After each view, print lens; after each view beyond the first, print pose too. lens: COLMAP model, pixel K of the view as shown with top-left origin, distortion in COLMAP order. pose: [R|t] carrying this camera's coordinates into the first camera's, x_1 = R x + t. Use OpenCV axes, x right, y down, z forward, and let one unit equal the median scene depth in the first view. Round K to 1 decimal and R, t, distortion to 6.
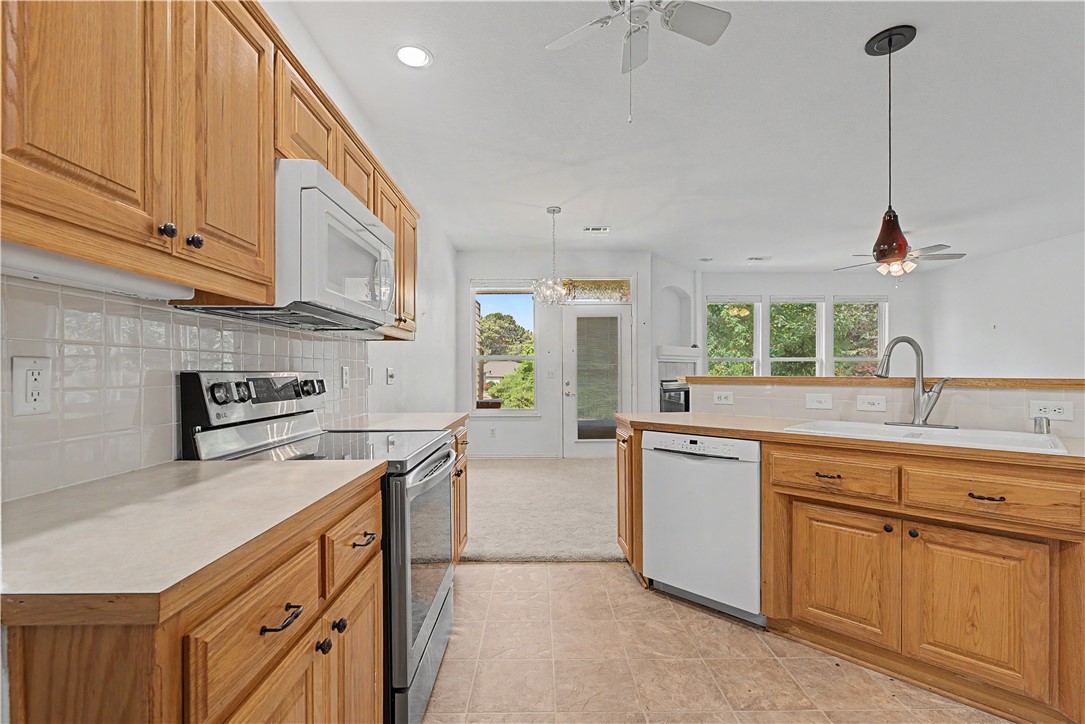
lens RADIAL K [[480.8, 0, 541.0], [0, 480.8, 371.8], [0, 0, 1]] dist [0.000365, 0.001029]
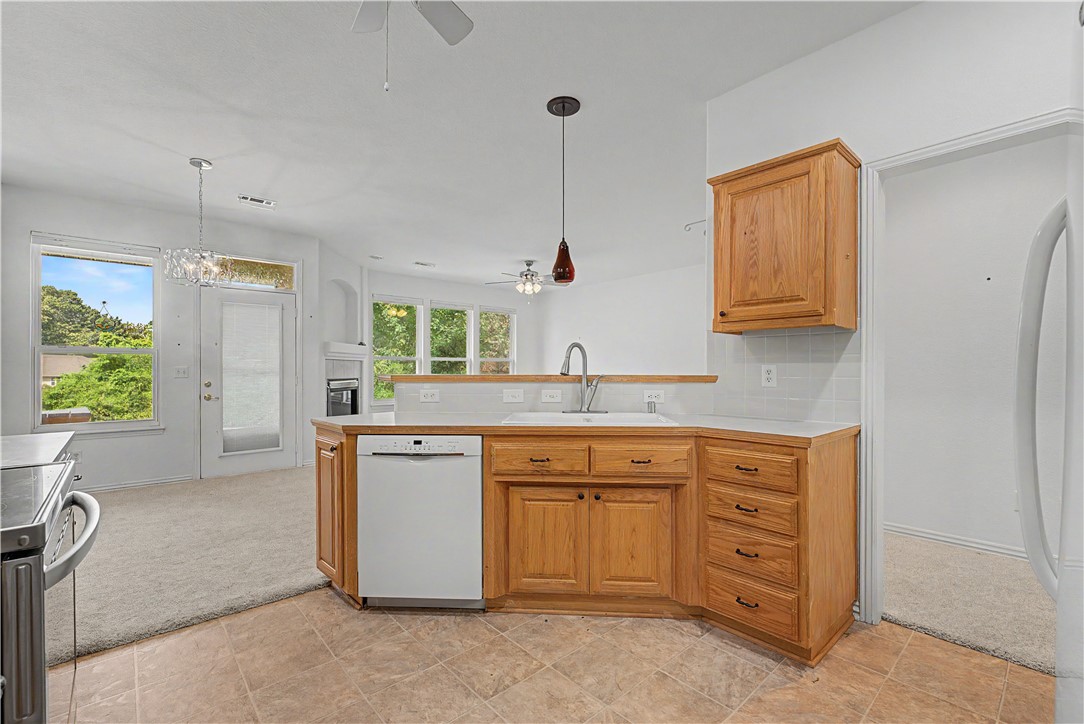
lens RADIAL K [[473.8, 0, 542.1], [0, 473.8, 366.8], [0, 0, 1]] dist [0.003303, 0.000250]
pose [[0.752011, 0.006132, 0.659123, -0.126278], [-0.001510, 0.999970, -0.007580, -0.000104], [-0.659149, 0.004705, 0.751997, 0.110178]]
